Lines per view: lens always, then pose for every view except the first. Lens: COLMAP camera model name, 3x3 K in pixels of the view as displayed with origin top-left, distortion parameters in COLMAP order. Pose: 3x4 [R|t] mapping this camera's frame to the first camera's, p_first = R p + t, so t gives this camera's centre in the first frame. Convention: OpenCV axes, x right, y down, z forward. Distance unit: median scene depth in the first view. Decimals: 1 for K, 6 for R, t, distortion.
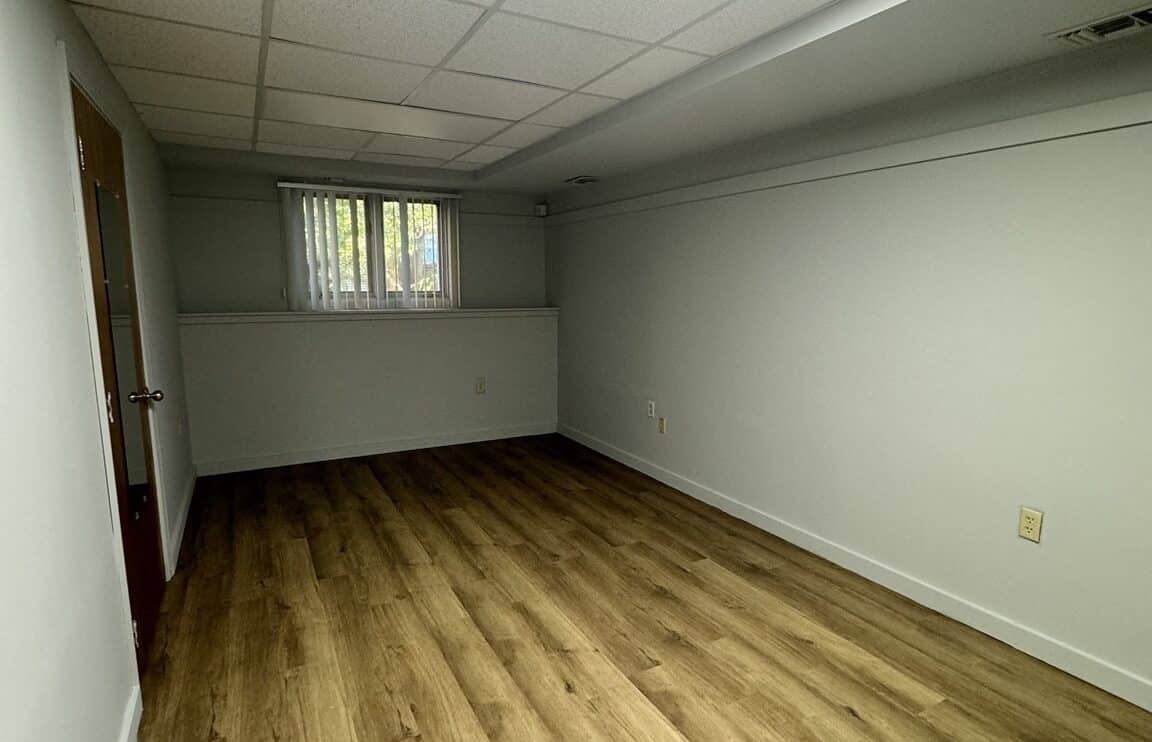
lens RADIAL K [[611.1, 0, 578.7], [0, 611.1, 369.5], [0, 0, 1]] dist [-0.005171, 0.001846]
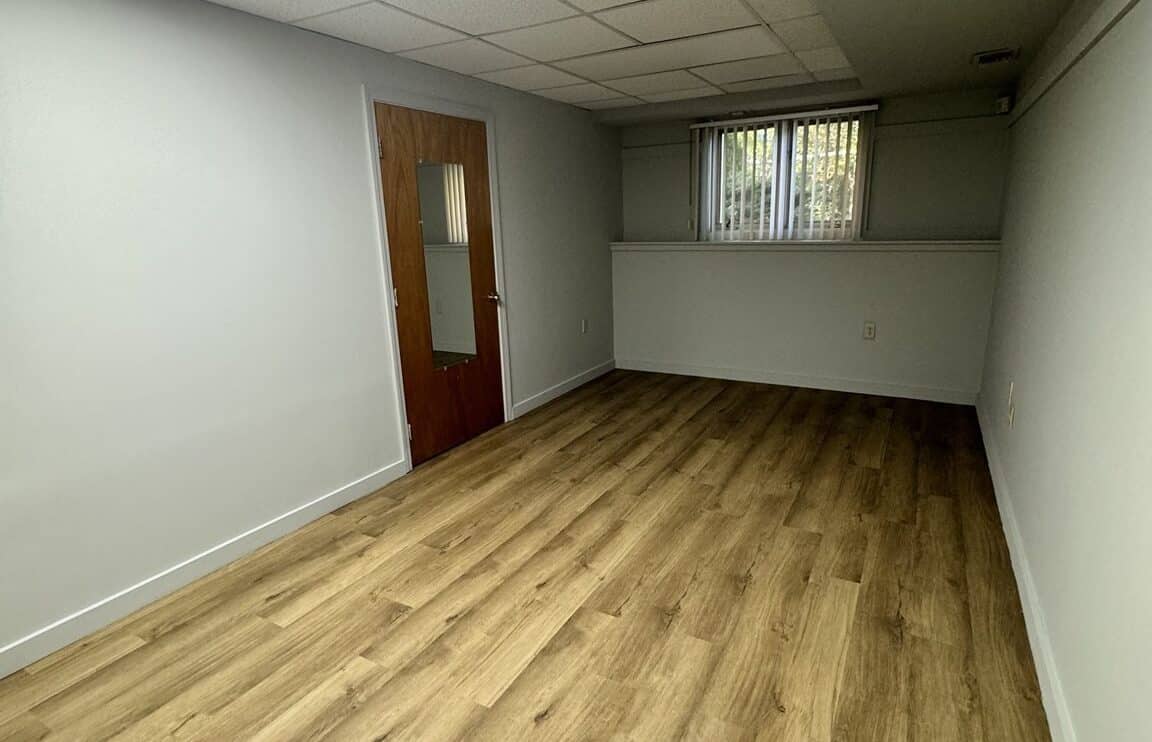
lens RADIAL K [[611.1, 0, 578.7], [0, 611.1, 369.5], [0, 0, 1]] dist [-0.005171, 0.001846]
pose [[0.531165, 0.184571, -0.826920, 0.593305], [-0.088843, 0.982737, 0.162282, -0.039335], [0.842597, -0.012732, 0.538394, 0.308288]]
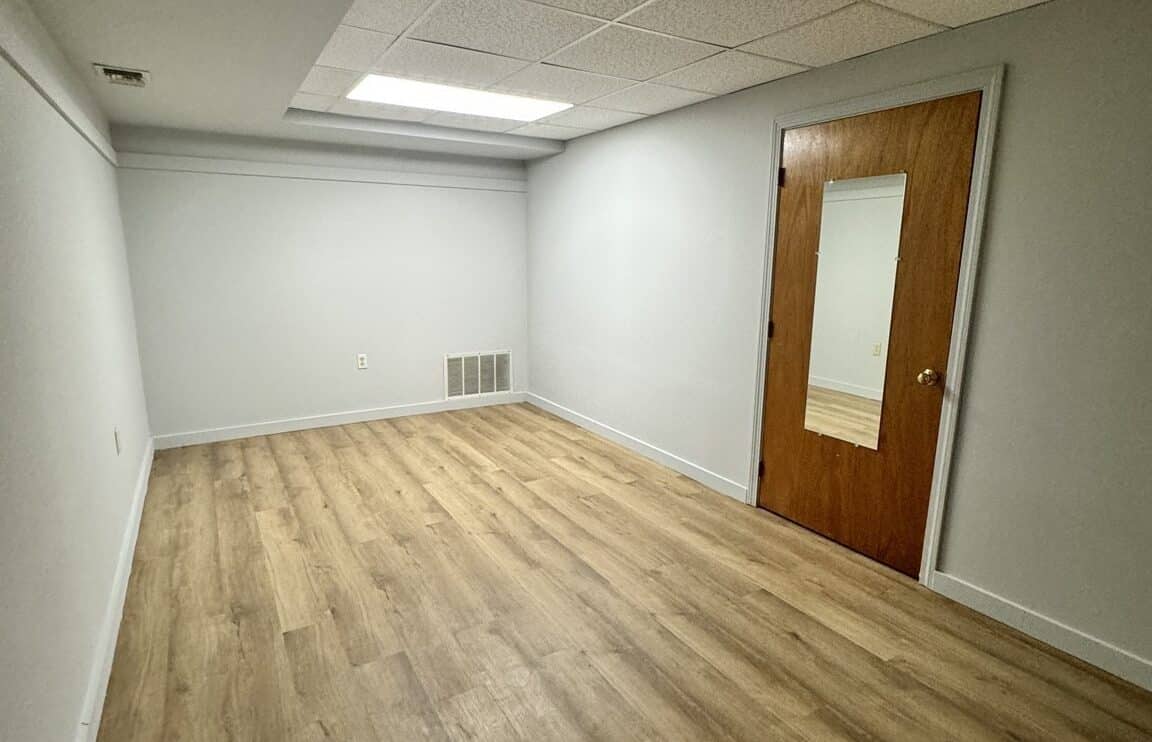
lens RADIAL K [[611.1, 0, 578.7], [0, 611.1, 369.5], [0, 0, 1]] dist [-0.005171, 0.001846]
pose [[-0.998691, -0.002196, -0.051108, -0.101468], [-0.018849, 0.944583, 0.327732, -0.227578], [0.047556, 0.328267, -0.943387, 1.585012]]
